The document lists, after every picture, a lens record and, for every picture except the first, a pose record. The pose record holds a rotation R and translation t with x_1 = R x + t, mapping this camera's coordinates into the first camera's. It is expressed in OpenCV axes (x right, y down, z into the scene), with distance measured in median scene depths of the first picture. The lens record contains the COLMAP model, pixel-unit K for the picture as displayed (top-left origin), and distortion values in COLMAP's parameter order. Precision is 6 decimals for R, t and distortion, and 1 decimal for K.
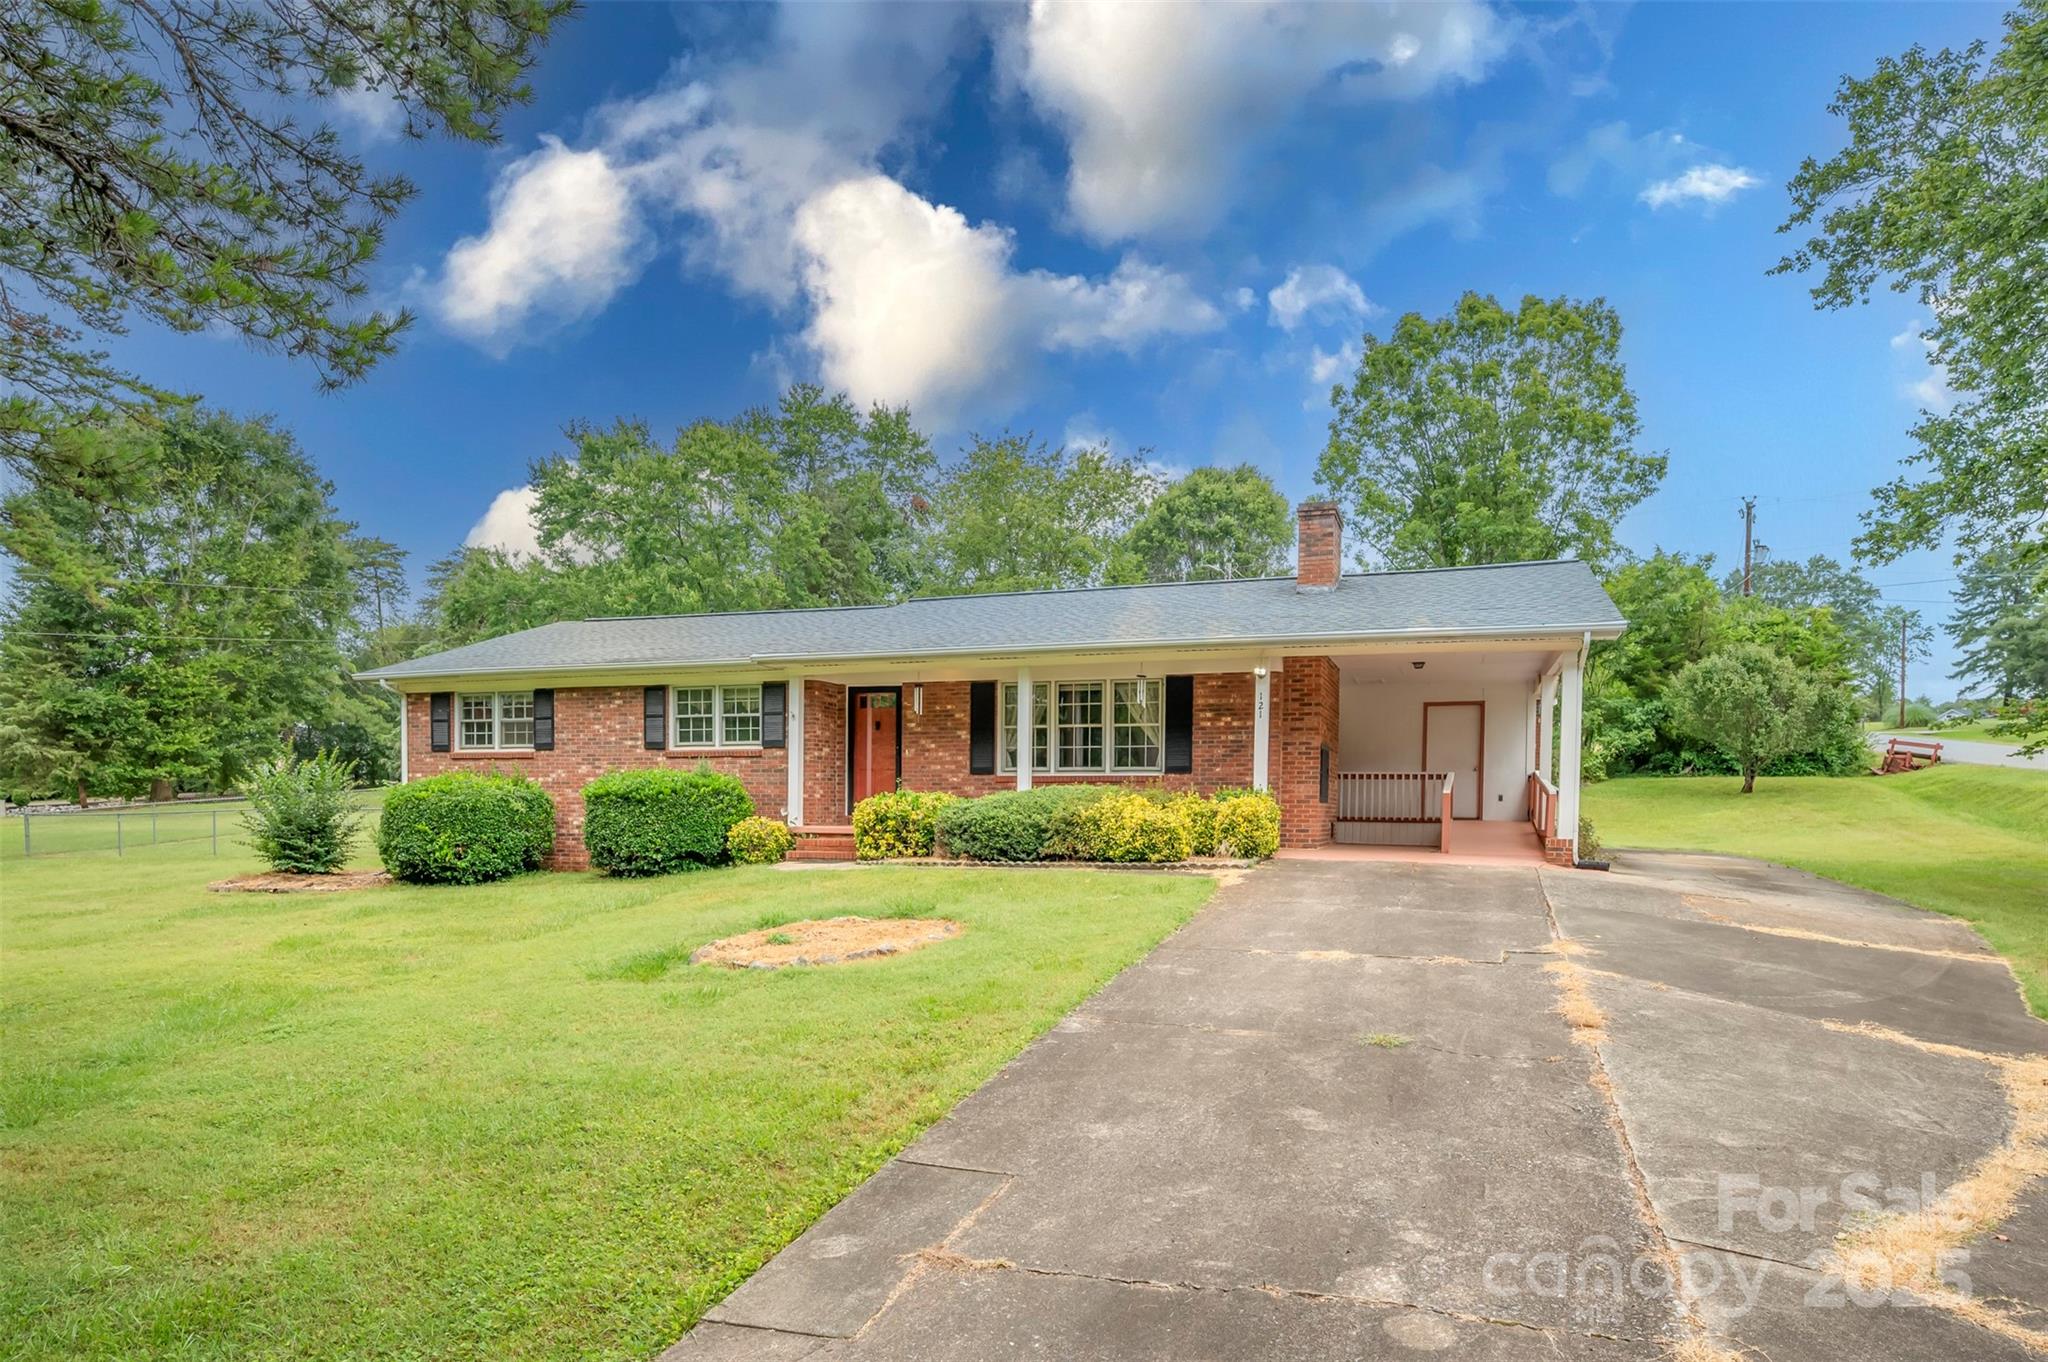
lens RADIAL K [[1280.3, 0, 1054.1], [0, 1280.3, 848.0], [0, 0, 1]] dist [0.011508, 0.000420]
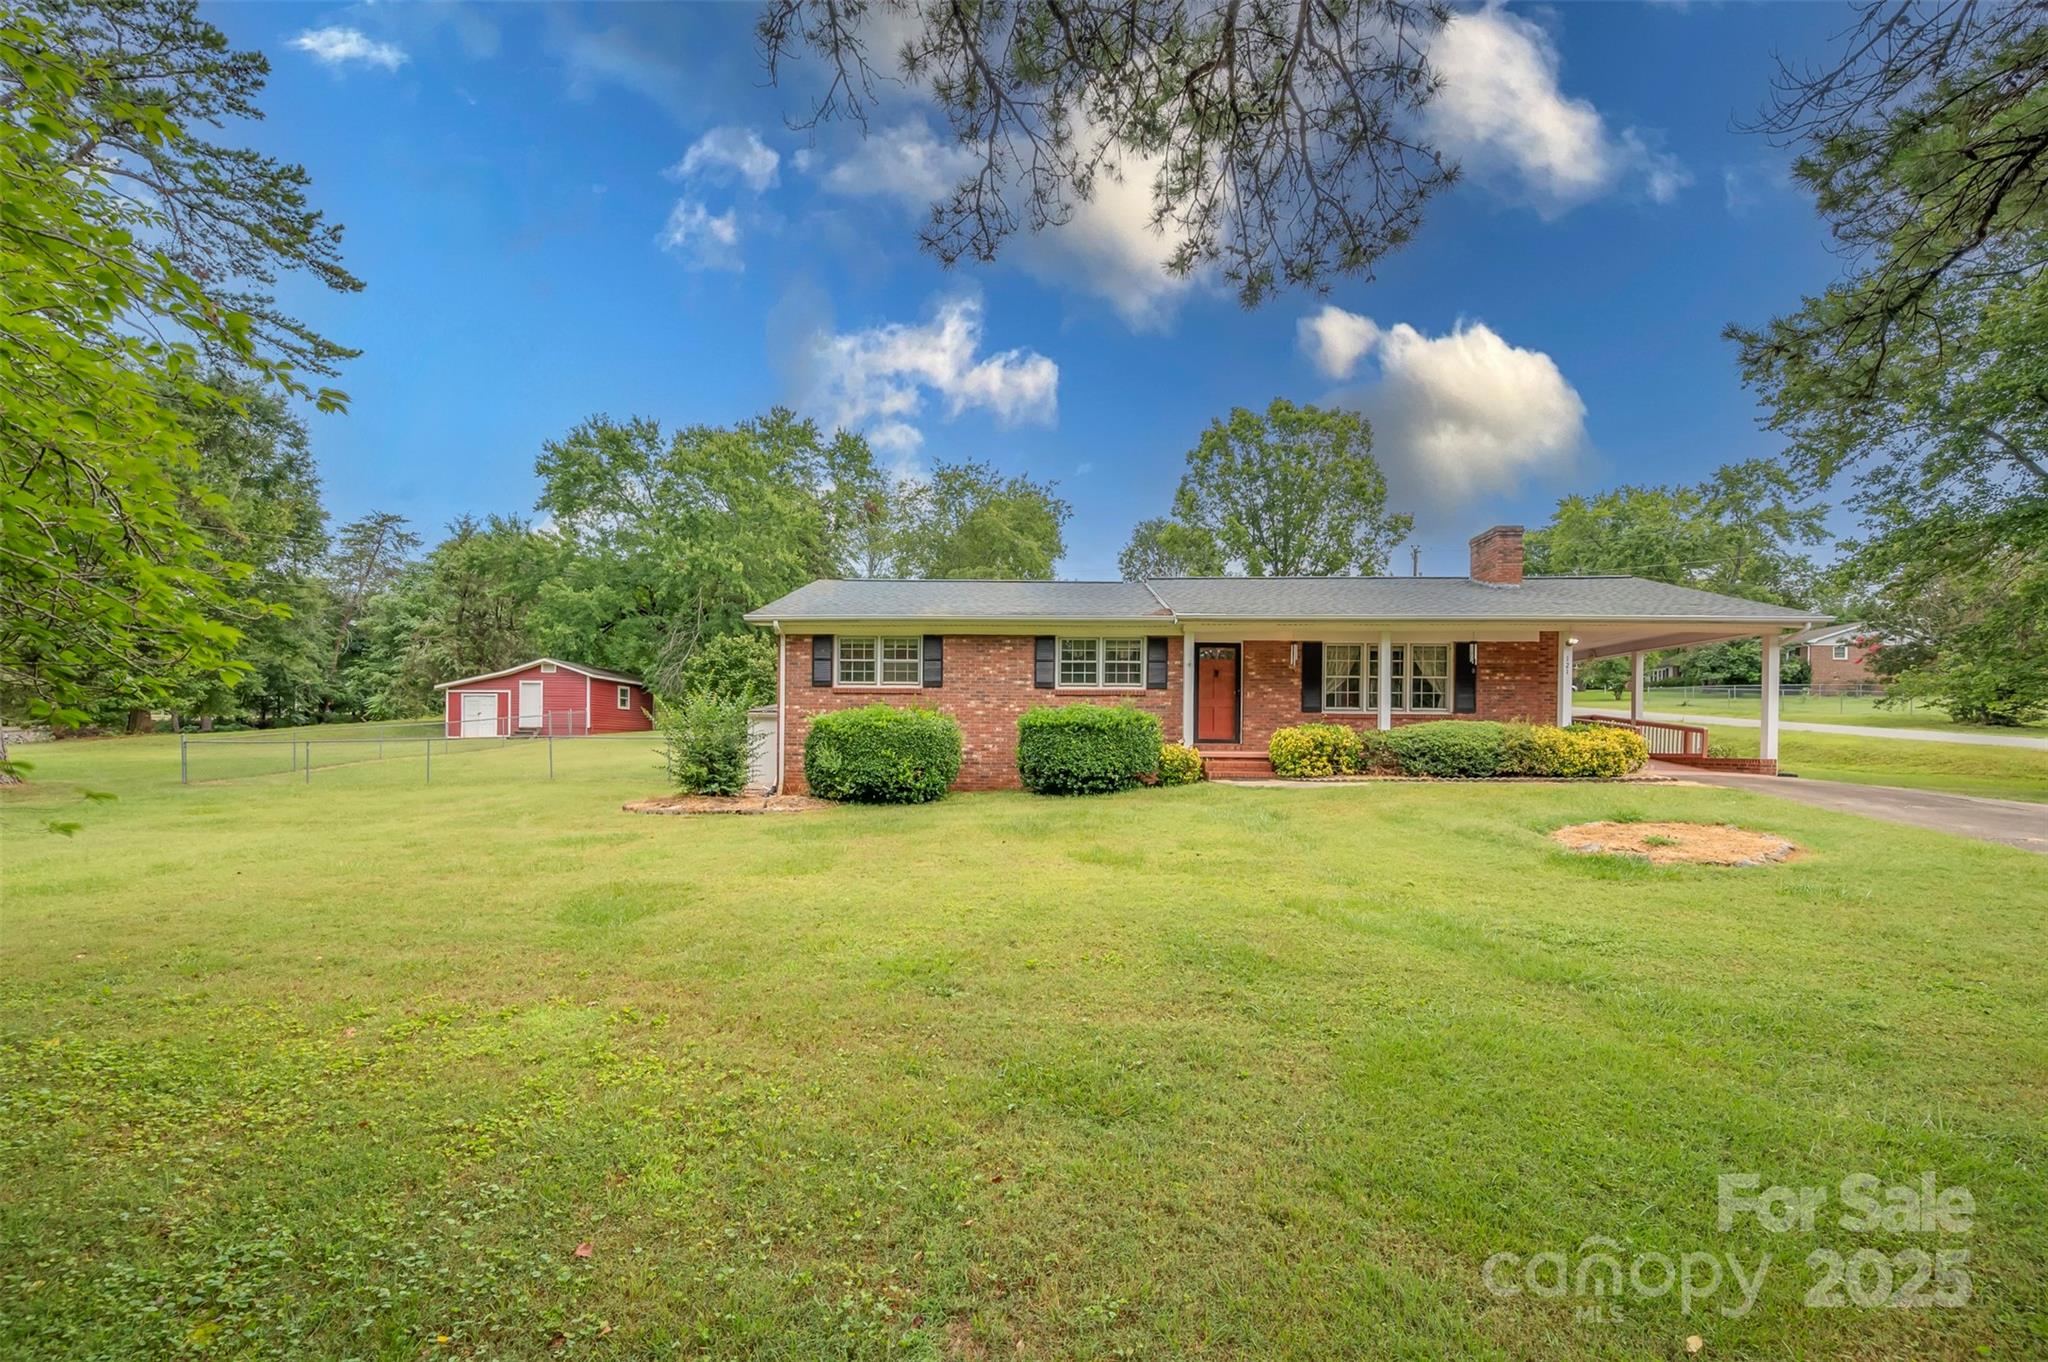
lens RADIAL K [[899.7, 0, 1017.6], [0, 899.7, 754.2], [0, 0, 1]] dist [0.006987, 0.000196]
pose [[0.951903, -0.000802, 0.306400, -0.601992], [0.006443, 0.999828, -0.017401, -0.000399], [-0.306333, 0.018538, 0.951744, 0.206017]]
